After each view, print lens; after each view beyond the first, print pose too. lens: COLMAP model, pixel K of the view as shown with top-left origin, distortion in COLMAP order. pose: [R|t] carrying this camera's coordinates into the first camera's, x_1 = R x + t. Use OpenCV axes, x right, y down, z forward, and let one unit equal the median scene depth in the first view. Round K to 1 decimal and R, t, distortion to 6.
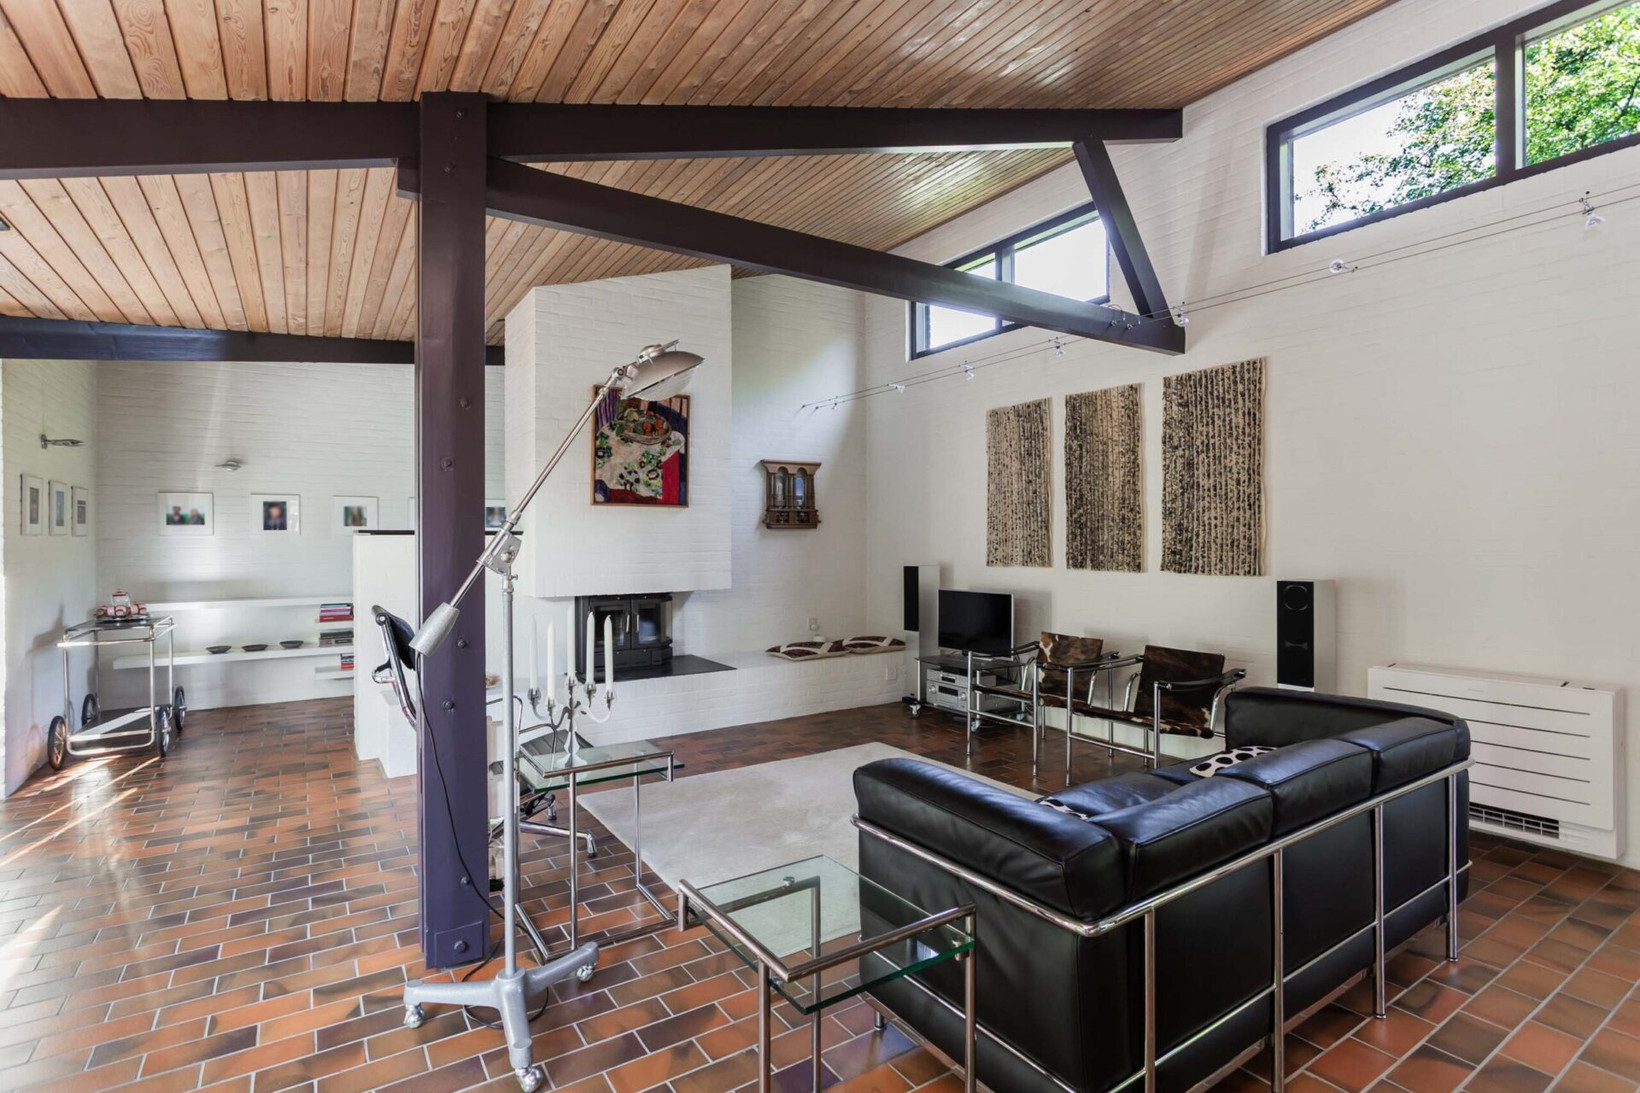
lens RADIAL K [[803.9, 0, 820.0], [0, 803.9, 546.5], [0, 0, 1]] dist [-0.020679, 0.011622]
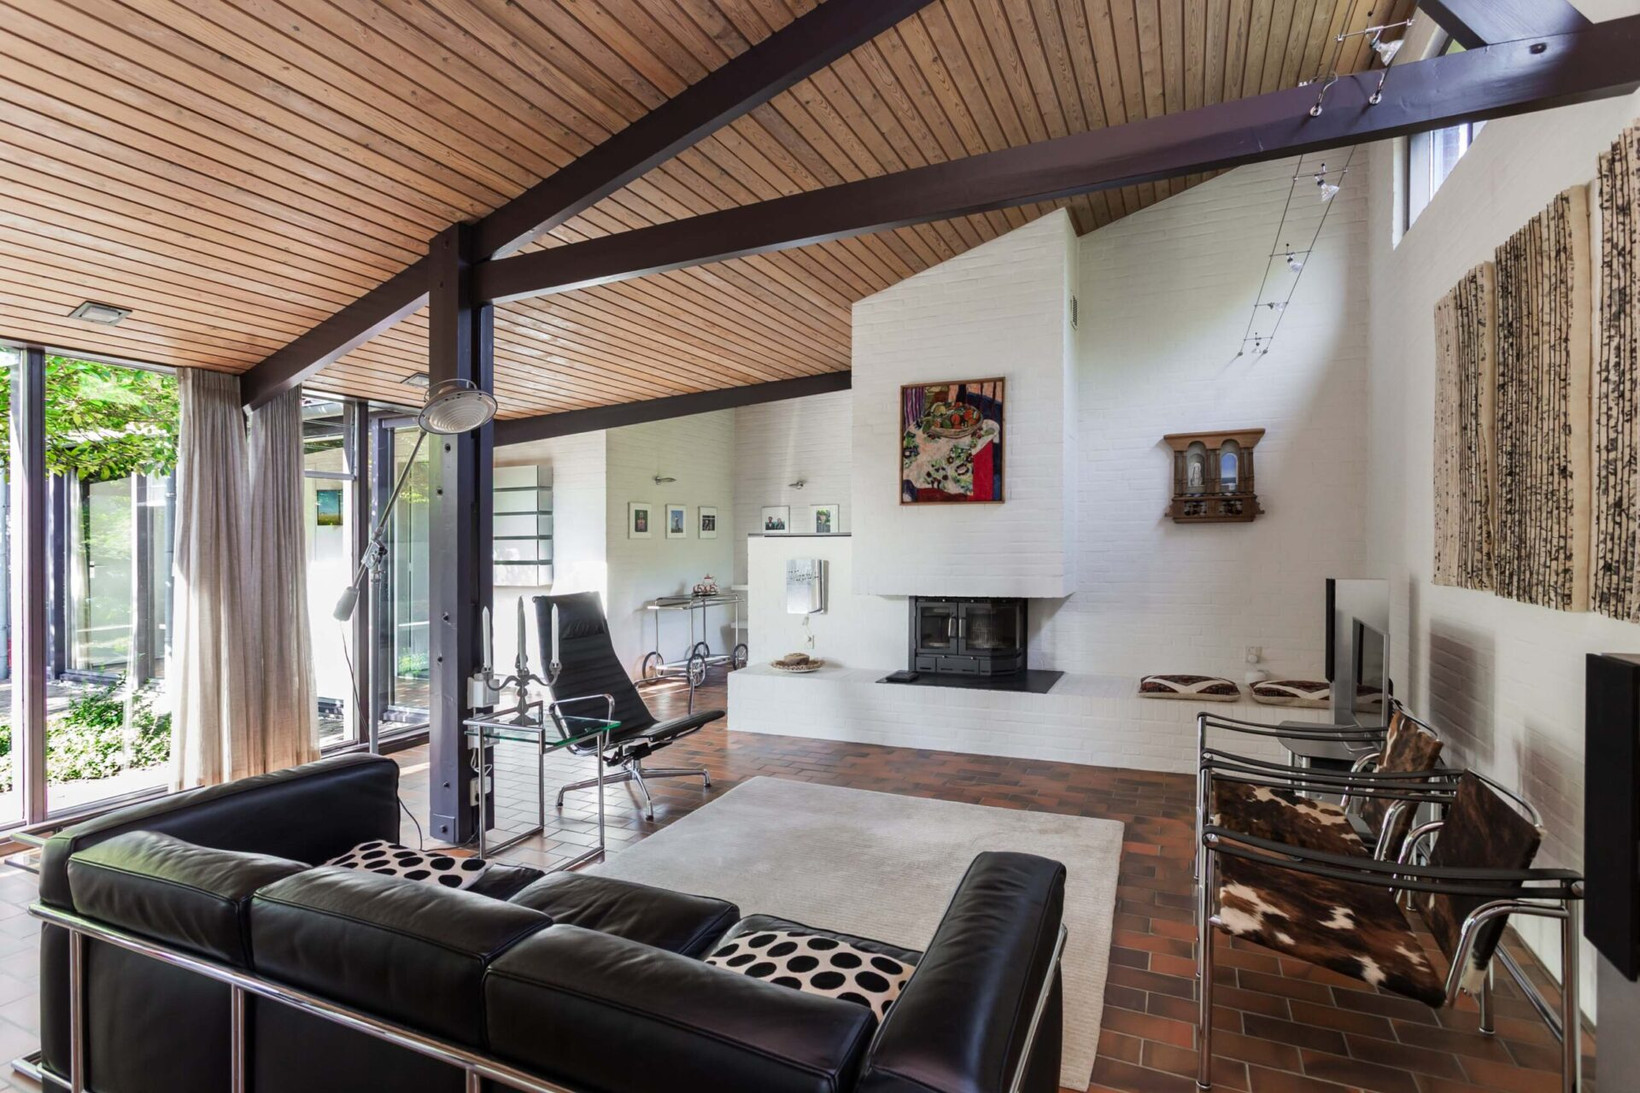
lens RADIAL K [[803.9, 0, 820.0], [0, 803.9, 546.5], [0, 0, 1]] dist [-0.020679, 0.011622]
pose [[0.533505, 0.002872, -0.845792, 0.483837], [0.000990, 0.999991, 0.004021, -0.004351], [0.845796, -0.002983, 0.533497, 0.357381]]
